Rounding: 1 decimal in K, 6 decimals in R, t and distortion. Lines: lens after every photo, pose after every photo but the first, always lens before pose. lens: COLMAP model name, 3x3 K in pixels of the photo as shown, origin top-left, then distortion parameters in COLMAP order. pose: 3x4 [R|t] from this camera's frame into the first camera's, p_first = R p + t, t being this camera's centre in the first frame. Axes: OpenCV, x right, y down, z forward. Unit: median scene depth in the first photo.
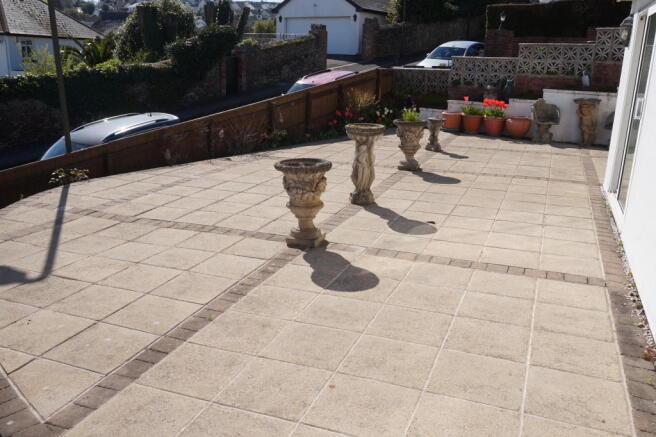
lens RADIAL K [[576.7, 0, 327.8], [0, 576.7, 218.4], [0, 0, 1]] dist [-0.000908, 0.002623]
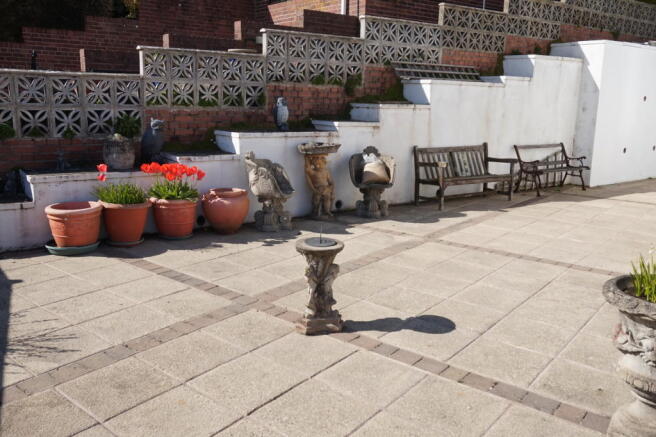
lens RADIAL K [[576.7, 0, 328.4], [0, 576.7, 219.1], [0, 0, 1]] dist [-0.000908, 0.002623]
pose [[0.288134, -0.218533, 0.932321, -0.113697], [0.240777, 0.958866, 0.150343, -0.200193], [-0.926825, 0.181163, 0.328899, 0.729856]]
